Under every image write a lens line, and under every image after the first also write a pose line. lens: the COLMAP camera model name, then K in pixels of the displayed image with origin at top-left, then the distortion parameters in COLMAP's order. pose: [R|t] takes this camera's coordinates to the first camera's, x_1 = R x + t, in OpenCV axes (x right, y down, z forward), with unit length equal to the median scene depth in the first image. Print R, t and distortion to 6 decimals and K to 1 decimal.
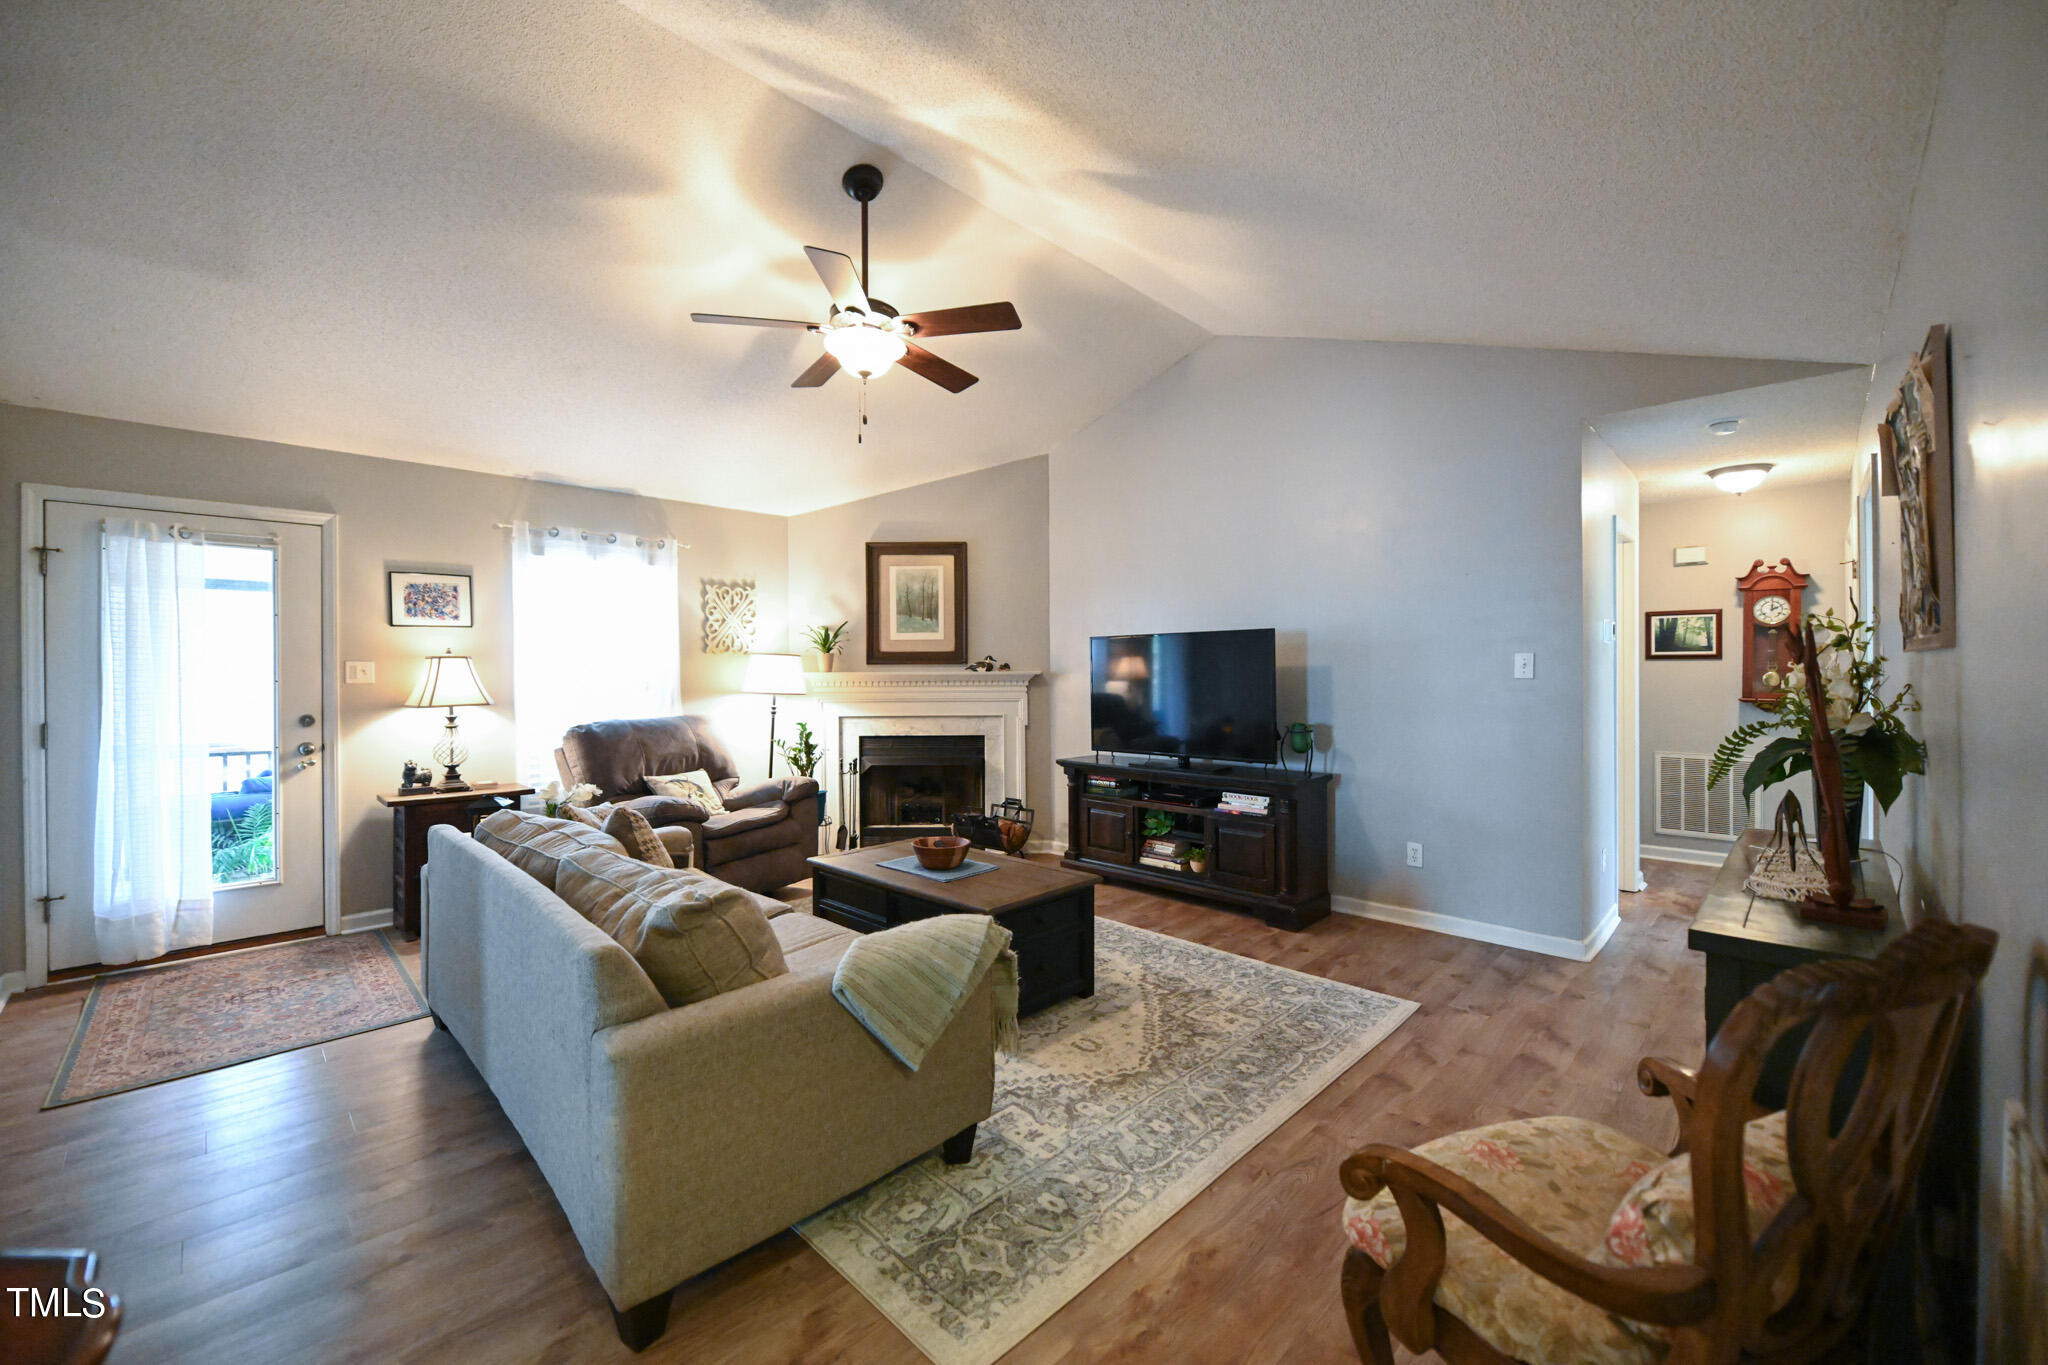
lens RADIAL K [[808.3, 0, 1027.4], [0, 808.3, 668.5], [0, 0, 1]] dist [-0.012121, -0.000135]
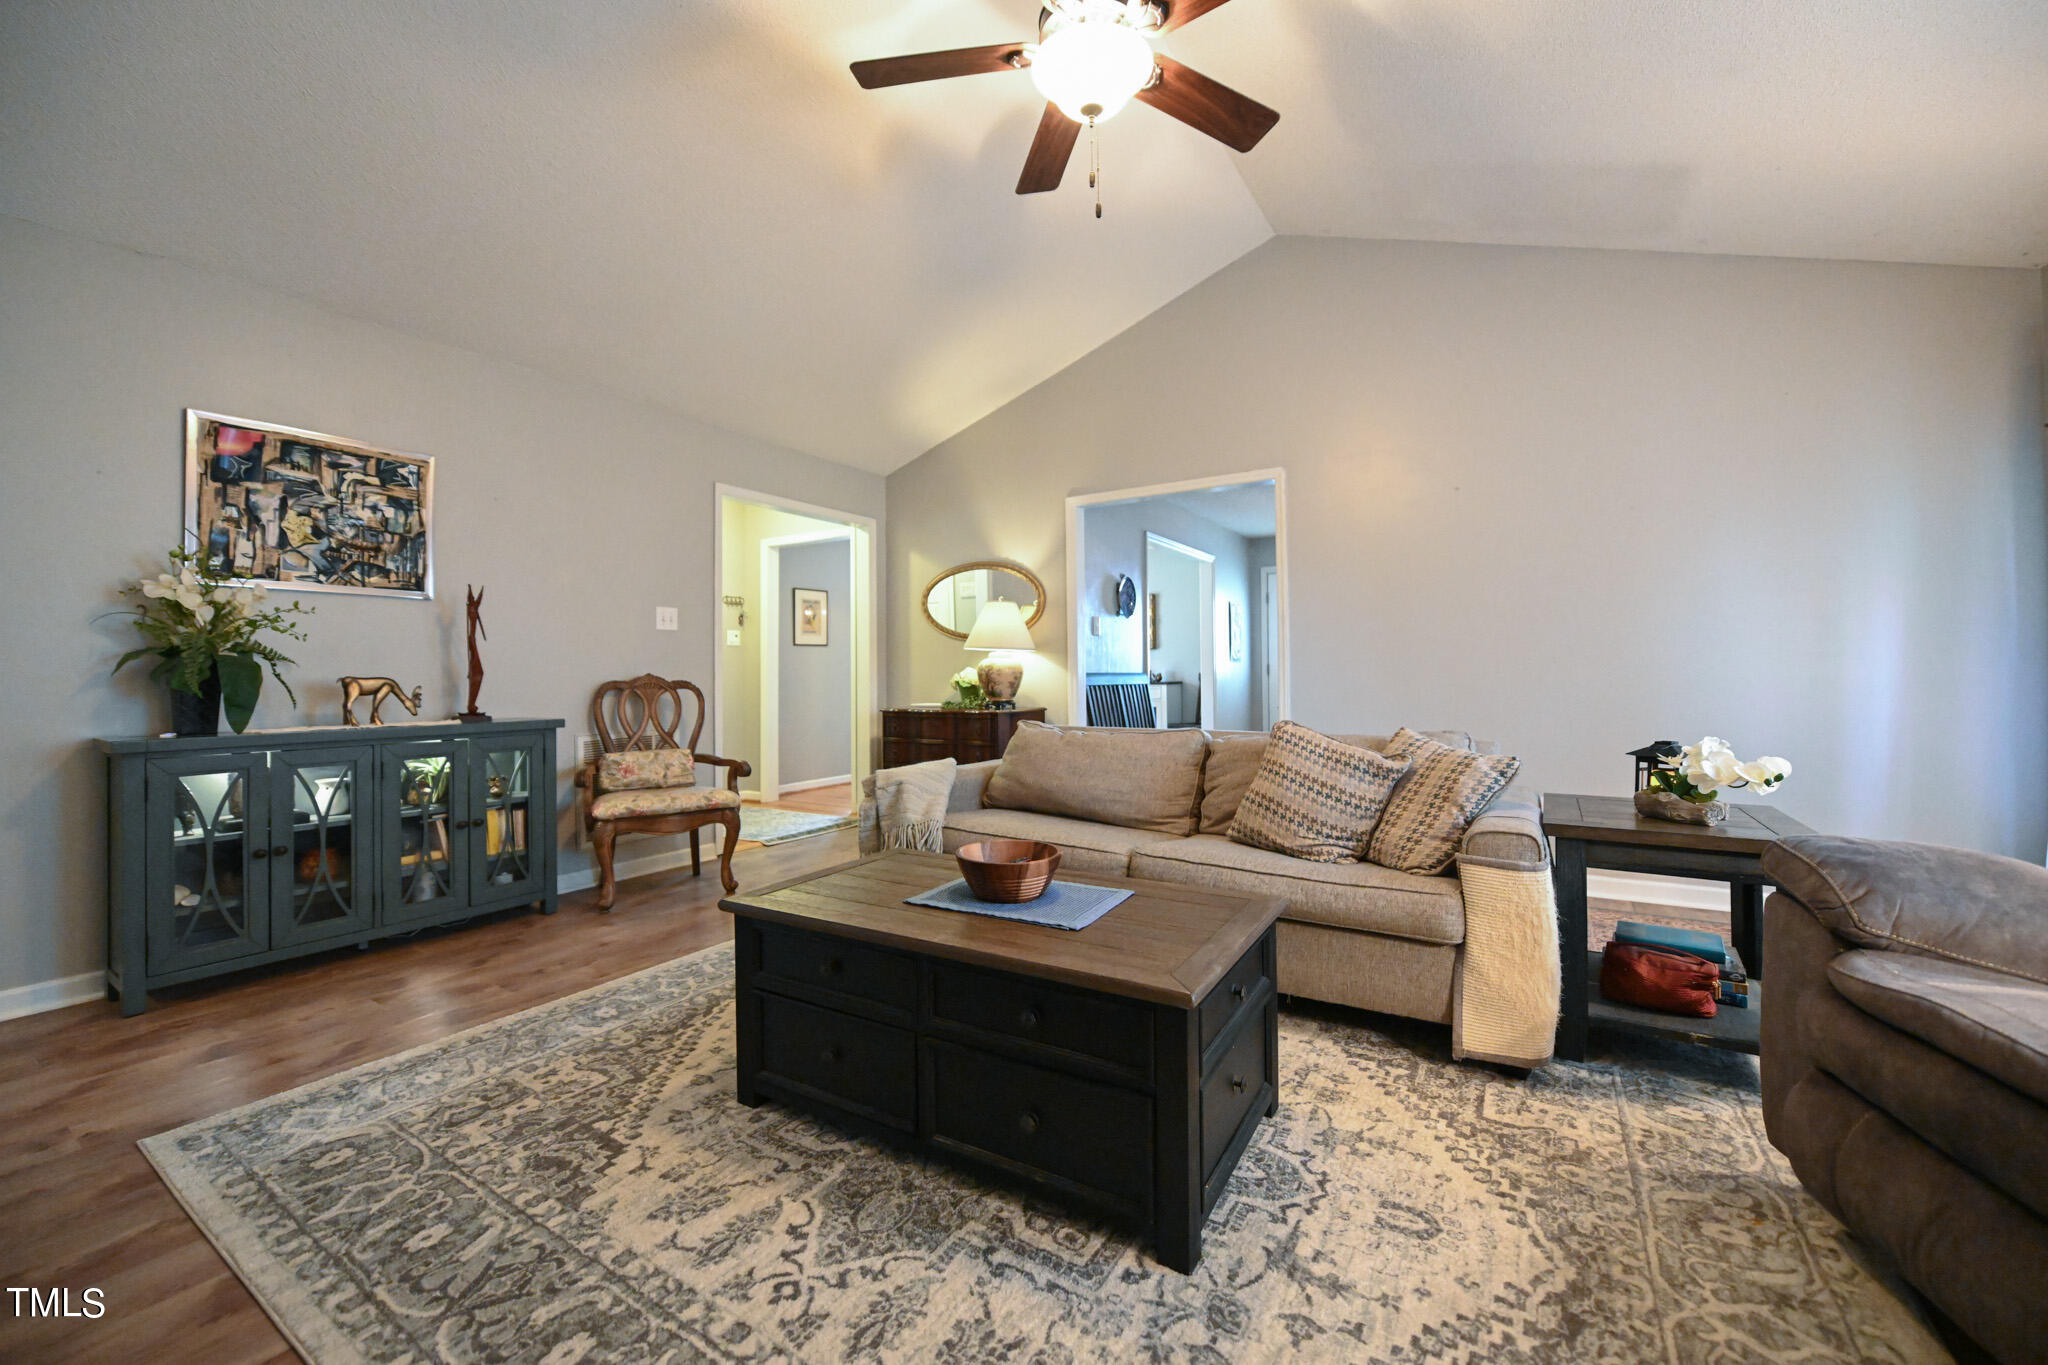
lens RADIAL K [[808.3, 0, 1027.4], [0, 808.3, 668.5], [0, 0, 1]] dist [-0.012121, -0.000135]
pose [[-0.976744, 0.010905, -0.214129, -0.000440], [0.014355, 0.999791, -0.014564, 0.066890], [0.213926, -0.017299, -0.976697, 1.061637]]
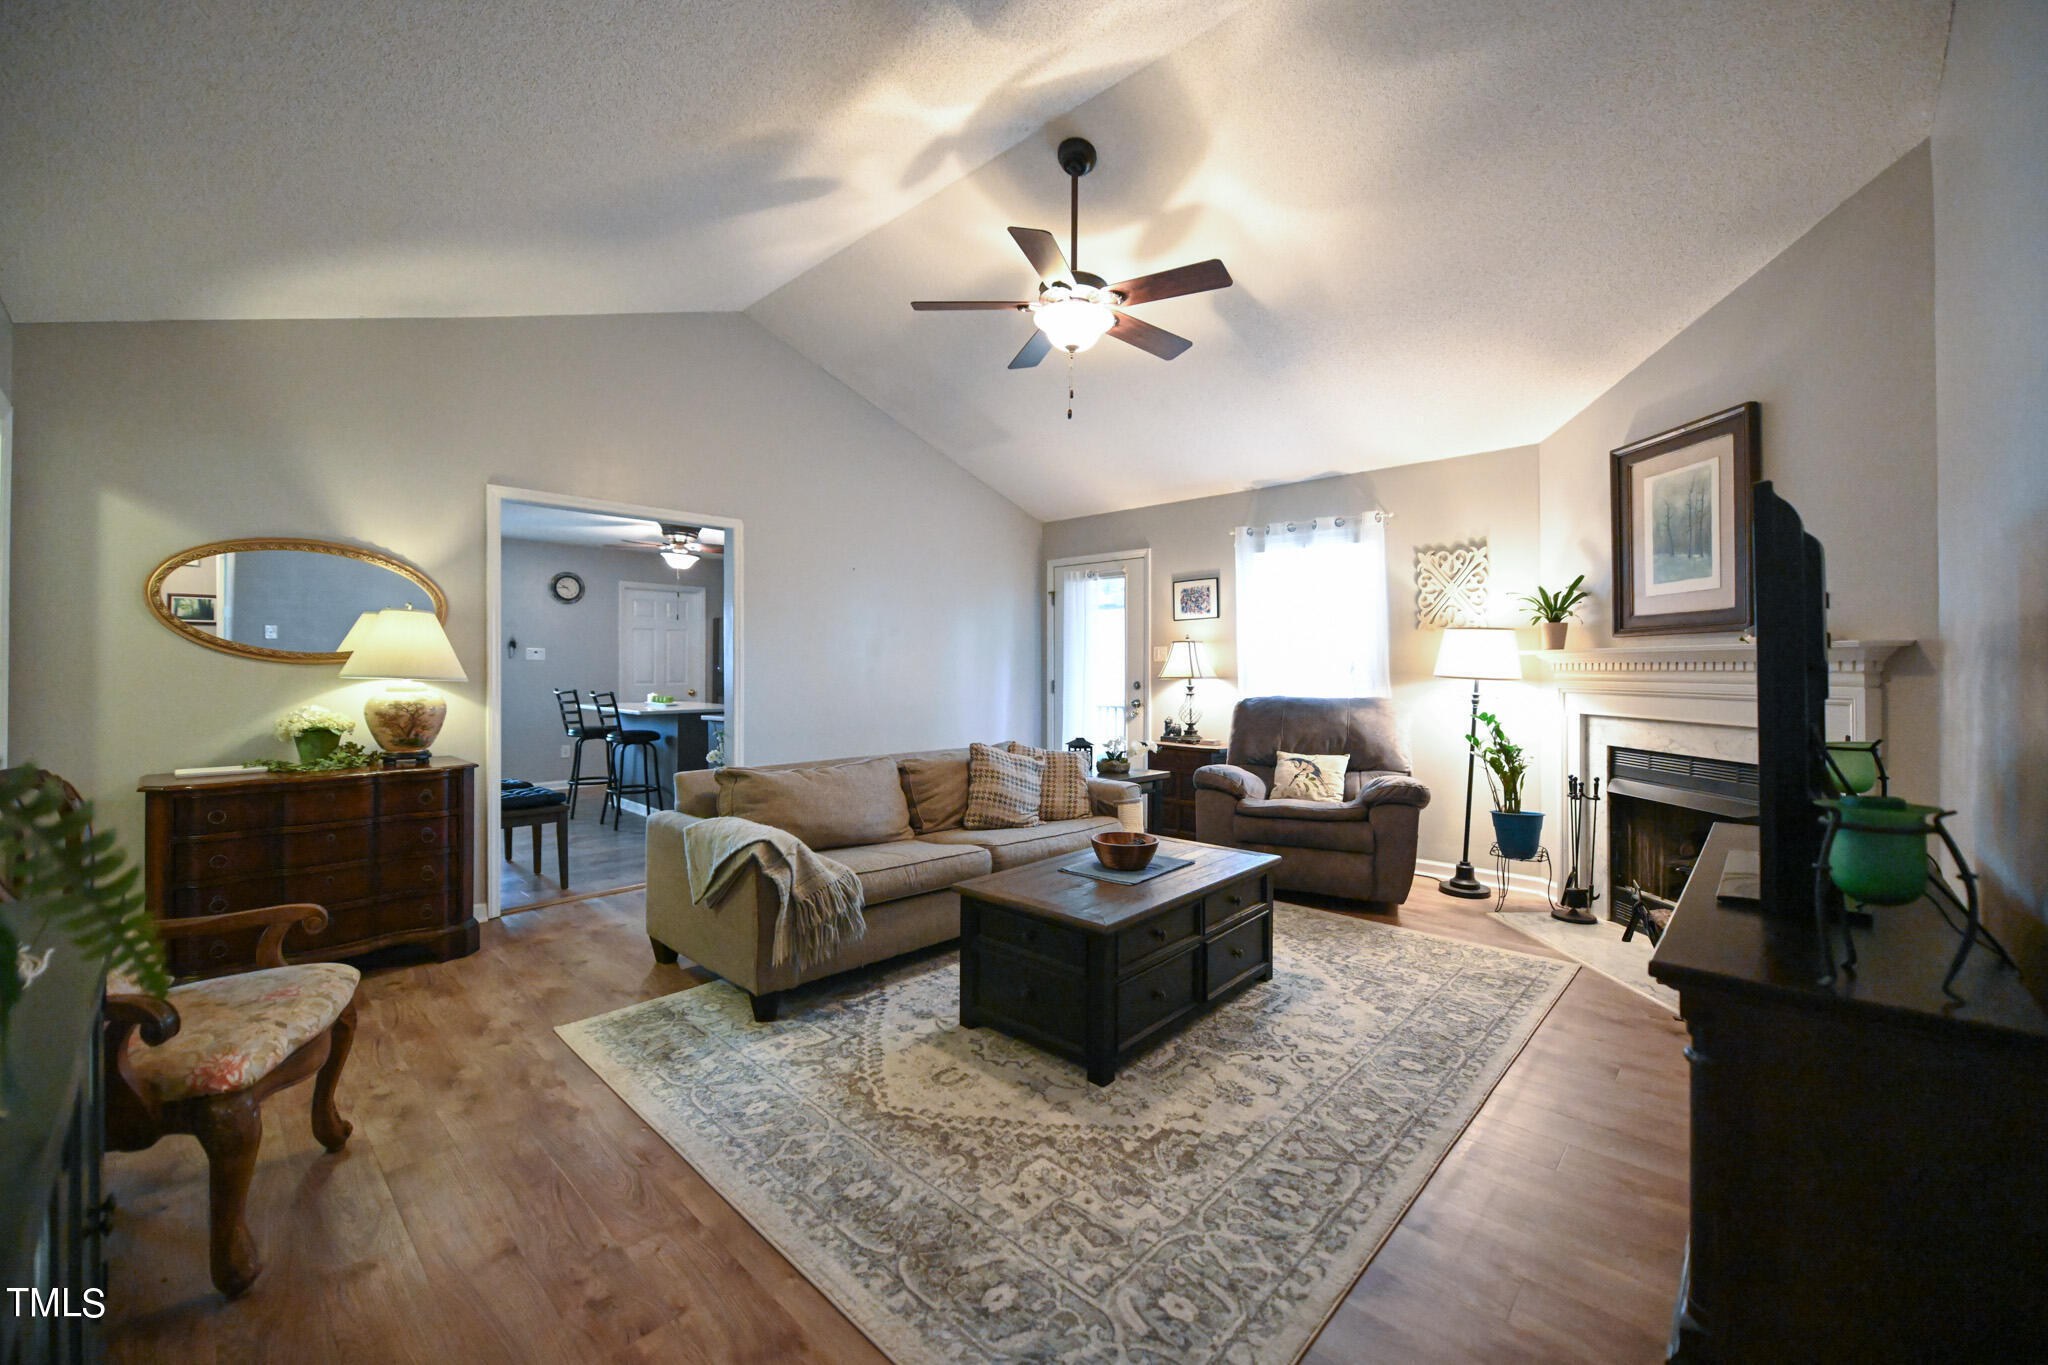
lens RADIAL K [[808.3, 0, 1027.4], [0, 808.3, 668.5], [0, 0, 1]] dist [-0.012121, -0.000135]
pose [[0.019817, 0.006658, -0.999781, 0.522015], [0.002832, 0.999973, 0.006716, 0.017215], [0.999800, -0.002964, 0.019797, 0.602502]]
